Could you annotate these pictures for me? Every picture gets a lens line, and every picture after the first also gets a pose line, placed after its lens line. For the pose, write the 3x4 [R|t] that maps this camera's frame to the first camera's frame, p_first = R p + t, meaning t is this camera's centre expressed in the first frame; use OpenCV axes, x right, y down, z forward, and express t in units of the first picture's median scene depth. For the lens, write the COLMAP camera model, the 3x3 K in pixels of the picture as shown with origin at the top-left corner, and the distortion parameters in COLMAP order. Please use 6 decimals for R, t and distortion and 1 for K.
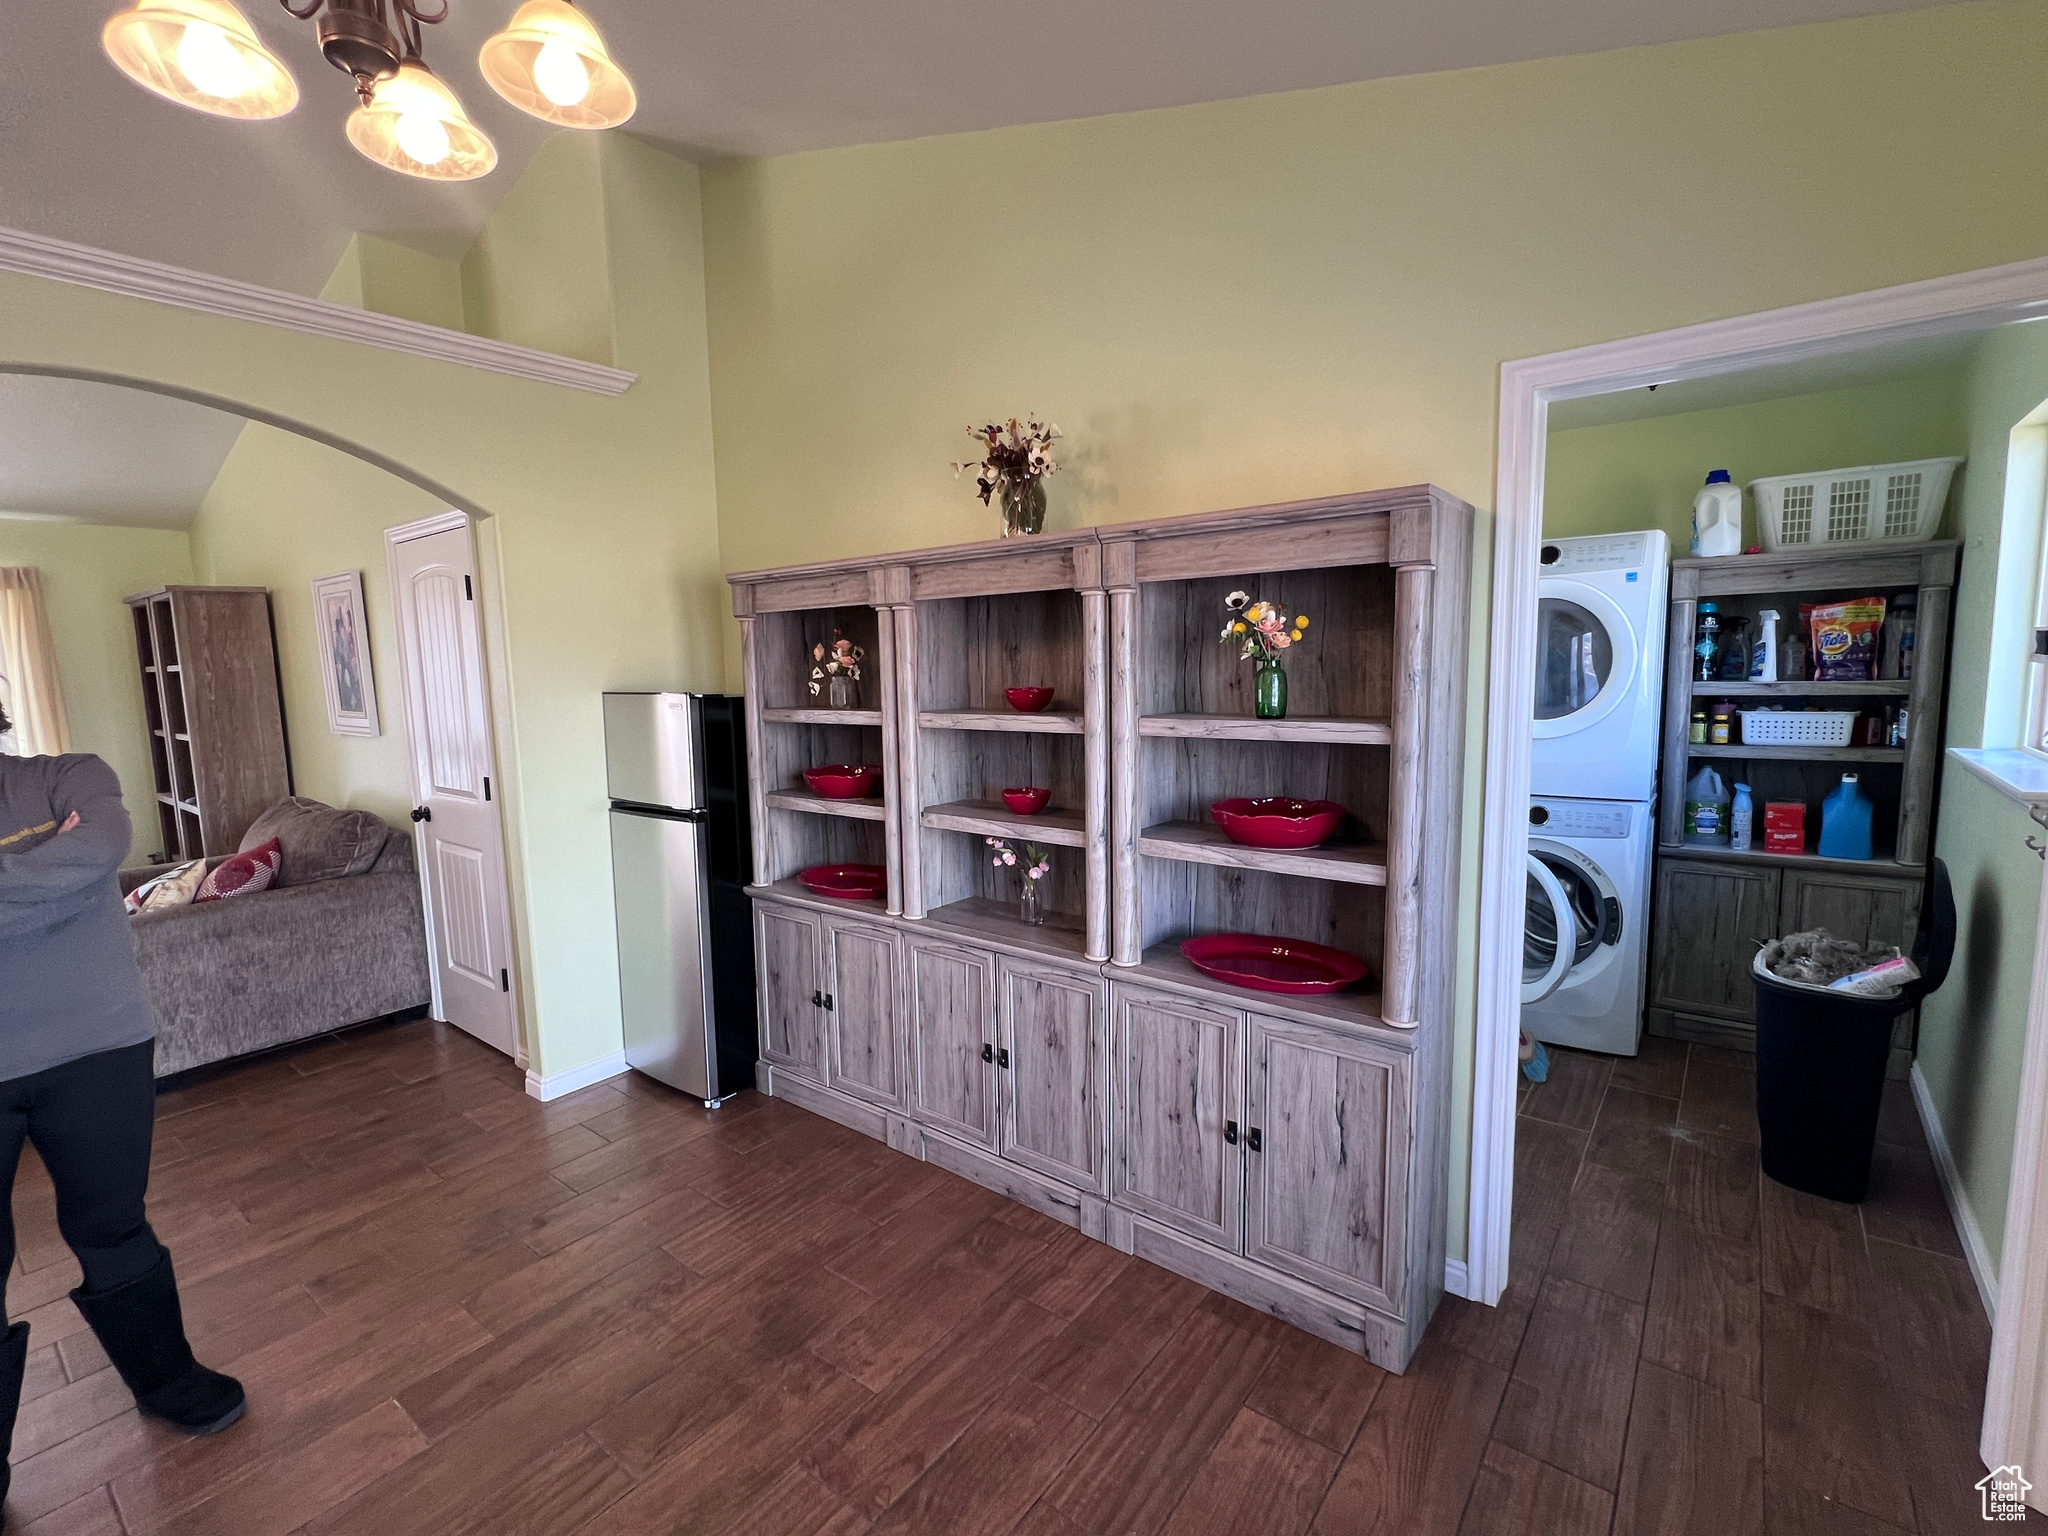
lens RADIAL K [[925.9, 0, 1023.0], [0, 925.9, 777.9], [0, 0, 1]] dist [0.000302, 0.000198]
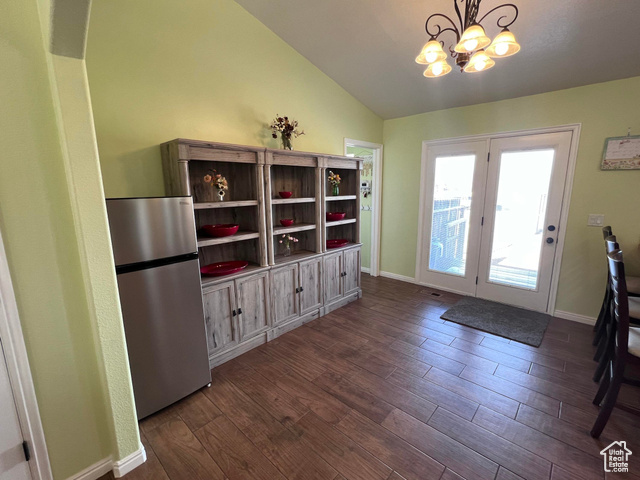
lens RADIAL K [[289.3, 0, 320.4], [0, 289.3, 238.4], [0, 0, 1]] dist [0.000302, 0.000198]
pose [[0.086621, -0.164786, 0.982518, -1.180866], [0.124267, 0.980310, 0.153460, -0.076905], [-0.988461, 0.108802, 0.105393, 0.795549]]
